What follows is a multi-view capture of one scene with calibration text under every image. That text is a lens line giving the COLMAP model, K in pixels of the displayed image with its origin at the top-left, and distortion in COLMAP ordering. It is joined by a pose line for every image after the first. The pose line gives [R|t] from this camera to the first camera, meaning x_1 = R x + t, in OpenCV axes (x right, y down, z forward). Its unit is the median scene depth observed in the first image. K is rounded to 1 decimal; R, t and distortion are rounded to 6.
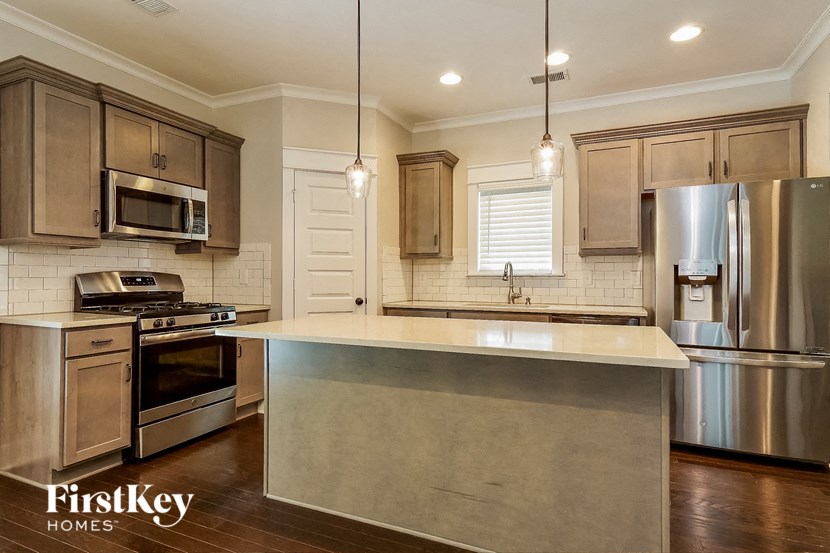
lens RADIAL K [[444.9, 0, 415.0], [0, 444.9, 276.5], [0, 0, 1]] dist [0.004416, 0.001374]
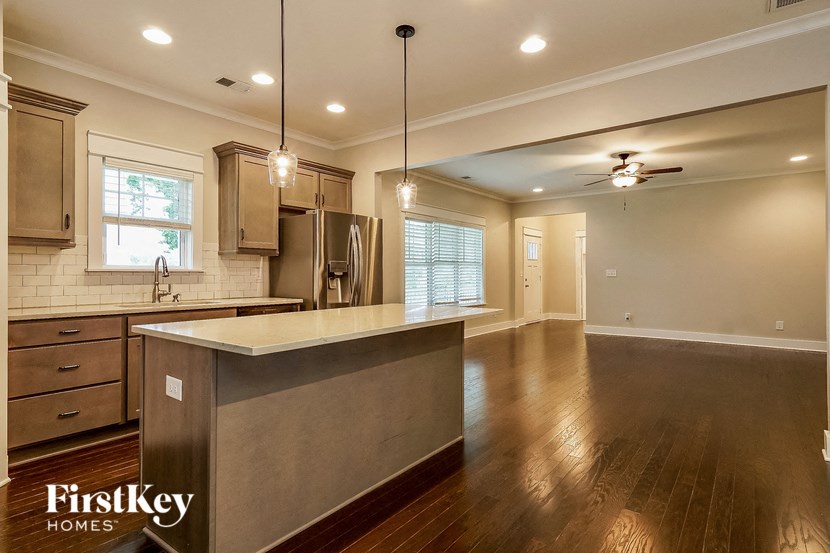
lens RADIAL K [[444.9, 0, 415.0], [0, 444.9, 276.5], [0, 0, 1]] dist [0.004416, 0.001374]
pose [[0.212784, -0.007185, 0.977073, -0.675935], [-0.003463, 0.999961, 0.008107, -0.001098], [-0.977093, -0.005109, 0.212751, 0.374469]]
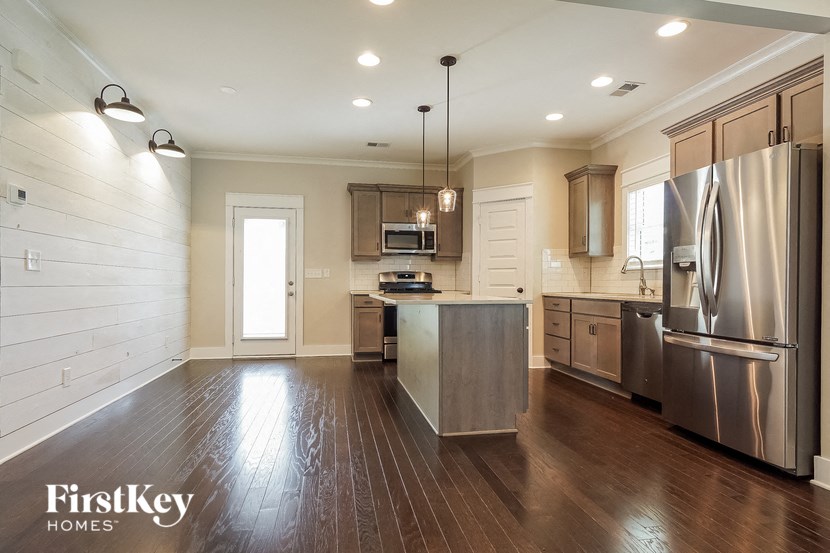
lens RADIAL K [[447.8, 0, 420.8], [0, 447.8, 286.0], [0, 0, 1]] dist [0.001906, 0.000675]
pose [[0.582191, 0.003430, -0.813044, 0.965228], [0.001251, 0.999986, 0.005114, 0.040527], [0.813051, -0.003995, 0.582179, -0.071858]]
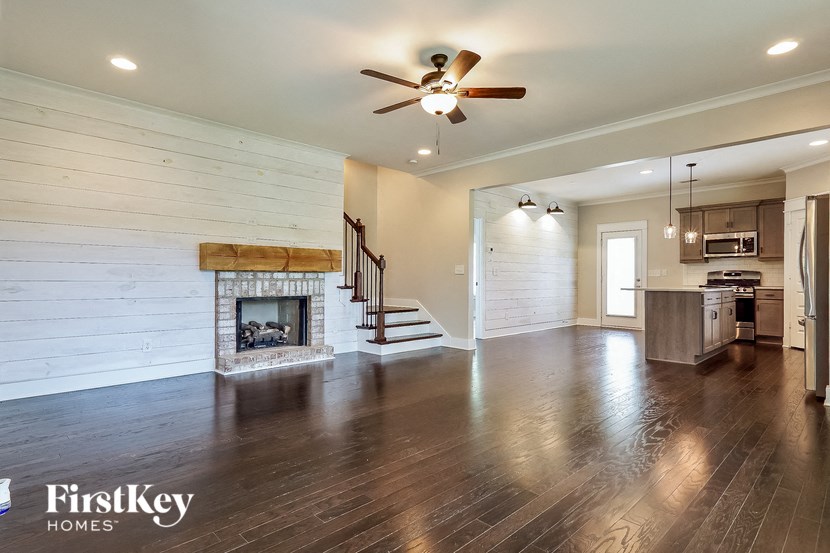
lens RADIAL K [[444.9, 0, 415.0], [0, 444.9, 276.5], [0, 0, 1]] dist [0.004416, 0.001374]
pose [[-0.357320, -0.007779, -0.933950, 2.168985], [-0.000293, 0.999966, -0.008217, 0.039509], [0.933982, -0.002663, -0.357310, 0.259521]]
